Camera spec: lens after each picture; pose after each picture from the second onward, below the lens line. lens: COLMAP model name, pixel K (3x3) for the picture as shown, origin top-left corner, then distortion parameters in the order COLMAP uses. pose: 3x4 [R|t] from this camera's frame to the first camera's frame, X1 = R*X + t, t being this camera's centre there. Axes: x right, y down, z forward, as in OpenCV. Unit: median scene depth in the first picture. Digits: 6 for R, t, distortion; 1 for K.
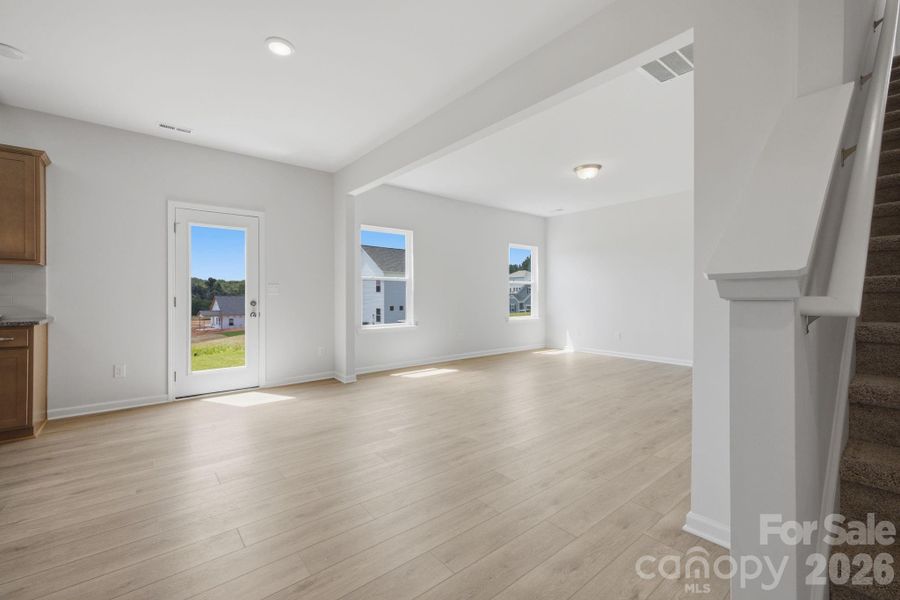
lens RADIAL K [[379.8, 0, 451.5], [0, 379.8, 295.1], [0, 0, 1]] dist [-0.003838, -0.000283]
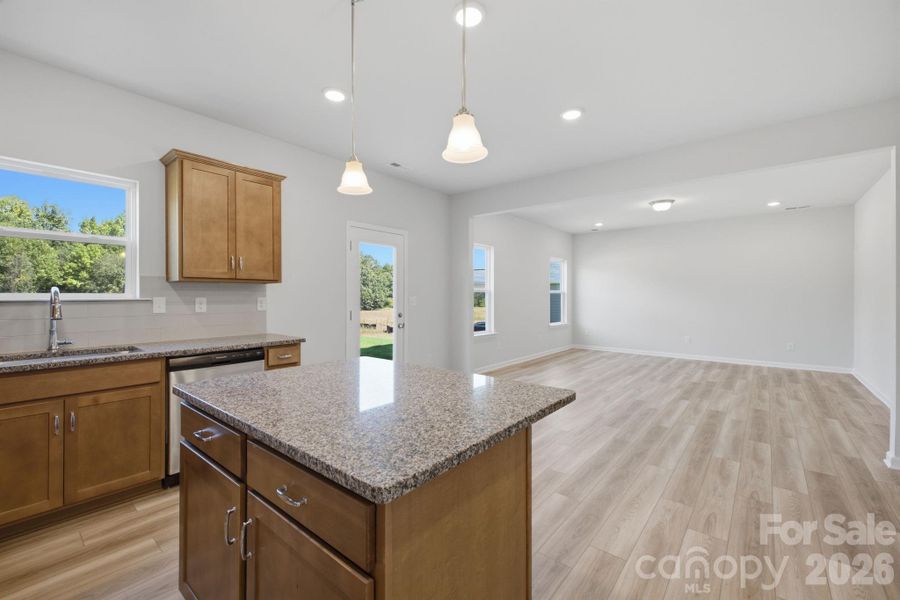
lens RADIAL K [[377.7, 0, 451.2], [0, 377.7, 295.9], [0, 0, 1]] dist [0.000640, 0.000832]
pose [[0.983074, 0.001506, 0.183203, -0.684297], [-0.001464, 0.999999, -0.000366, -0.040099], [-0.183204, 0.000092, 0.983075, -0.096995]]
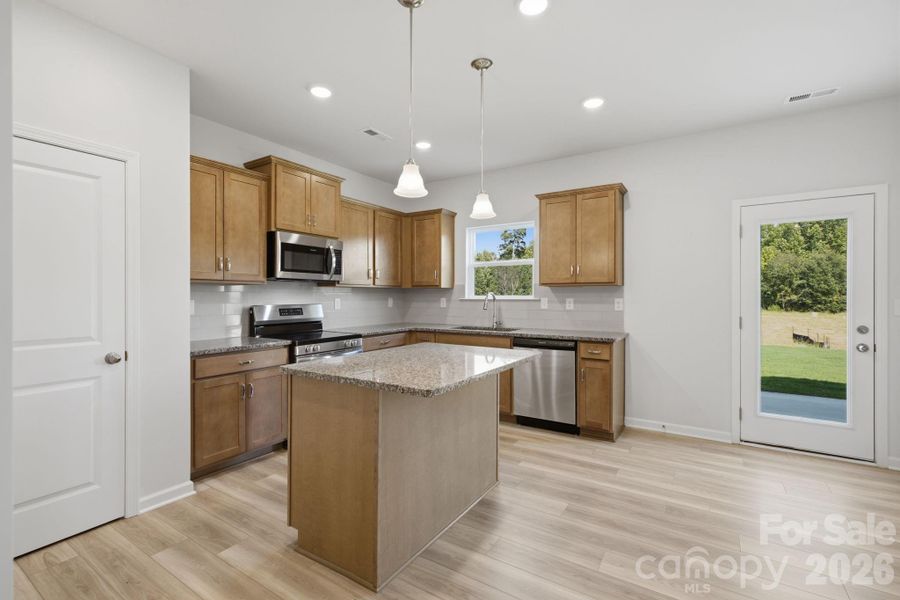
lens RADIAL K [[401.3, 0, 449.2], [0, 401.3, 297.2], [0, 0, 1]] dist [0.002013, 0.000415]
pose [[0.303050, 0.003328, -0.952969, -0.098566], [-0.002050, 0.999994, 0.002840, -0.041570], [0.952972, 0.001093, 0.303055, 0.143908]]
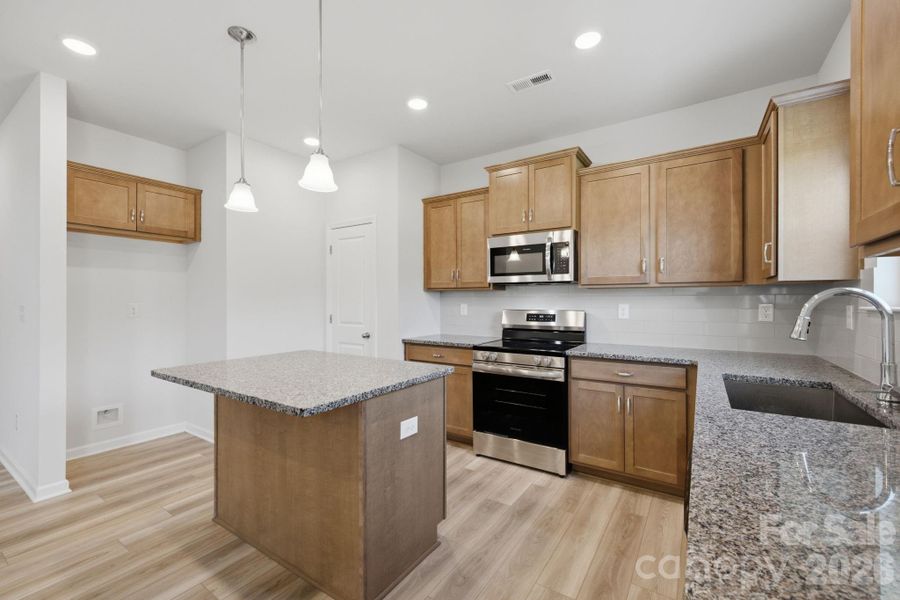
lens RADIAL K [[379.0, 0, 450.4], [0, 379.0, 300.1], [0, 0, 1]] dist [-0.000839, -0.000185]
pose [[-0.956483, 0.001341, -0.291784, -0.735559], [0.000633, 0.999997, 0.002521, -0.044241], [0.291786, 0.002226, -0.956481, 0.867473]]
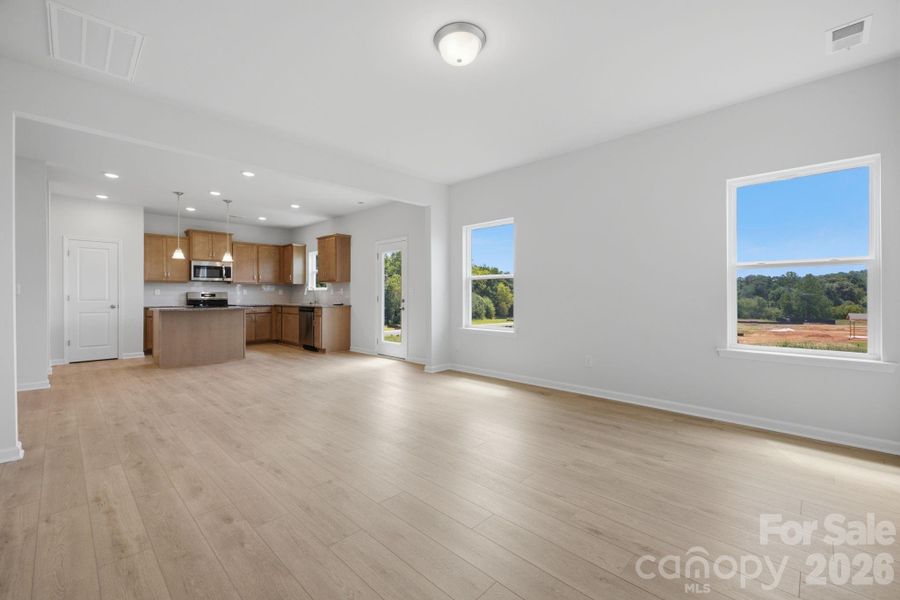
lens RADIAL K [[377.7, 0, 451.2], [0, 377.7, 295.9], [0, 0, 1]] dist [0.000640, 0.000832]
pose [[0.113521, 0.003908, -0.993528, 1.097246], [0.001632, 0.999990, 0.004120, -0.002618], [0.993534, -0.002089, 0.113514, 1.202366]]
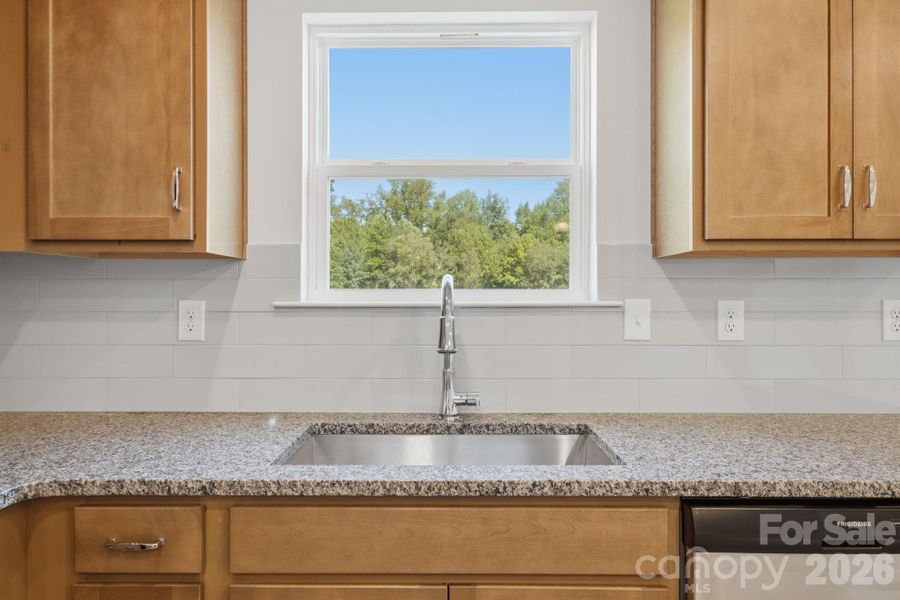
lens RADIAL K [[591.5, 0, 450.2], [0, 591.5, 296.7], [0, 0, 1]] dist [0.002746, 0.001909]
pose [[0.762961, 0.004155, -0.646432, -0.934609], [-0.001249, 0.999987, 0.004953, -0.040625], [0.646444, -0.002972, 0.762956, 0.309009]]
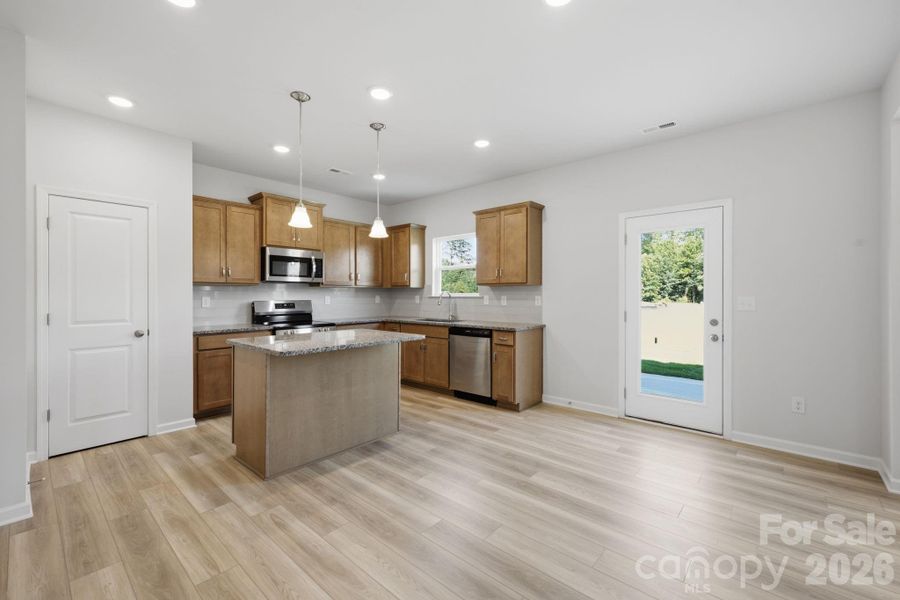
lens RADIAL K [[377.7, 0, 451.2], [0, 377.7, 295.9], [0, 0, 1]] dist [0.000640, 0.000832]
pose [[0.157561, 0.005173, -0.987496, 0.167037], [-0.001724, 0.999986, 0.004963, -0.041788], [0.987508, 0.000921, 0.157568, 0.428096]]
